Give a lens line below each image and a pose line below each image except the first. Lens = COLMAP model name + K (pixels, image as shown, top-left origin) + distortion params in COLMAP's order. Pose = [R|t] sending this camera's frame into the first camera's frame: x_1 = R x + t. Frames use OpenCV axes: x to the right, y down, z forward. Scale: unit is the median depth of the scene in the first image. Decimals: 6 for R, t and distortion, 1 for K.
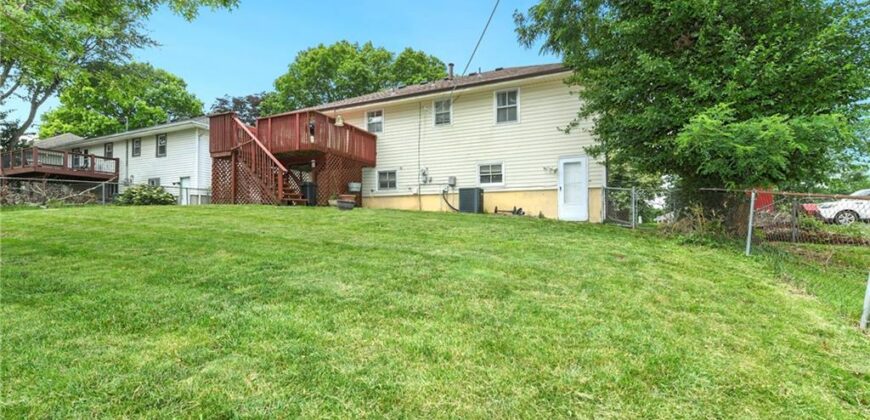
lens RADIAL K [[365.4, 0, 430.9], [0, 365.4, 211.6], [0, 0, 1]] dist [0.000526, -0.001185]
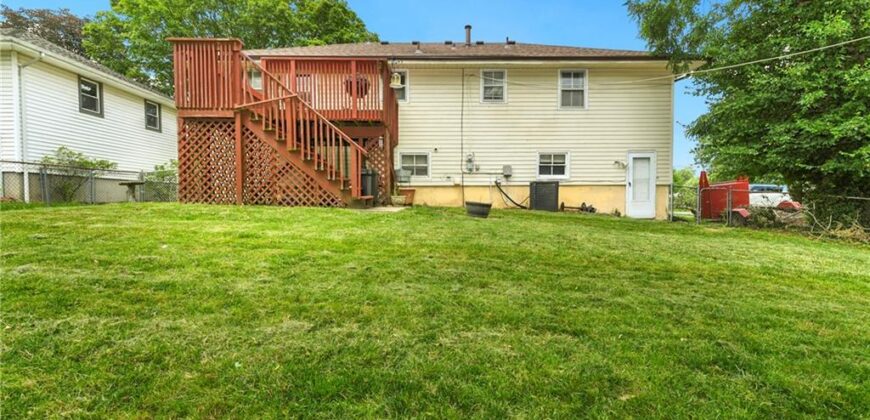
lens RADIAL K [[365.4, 0, 436.0], [0, 365.4, 203.7], [0, 0, 1]] dist [0.000526, -0.001185]
pose [[0.906696, -0.007944, 0.421710, -0.460260], [-0.010796, 0.999058, 0.042032, -0.043402], [-0.421647, -0.042663, 0.905756, 0.321430]]
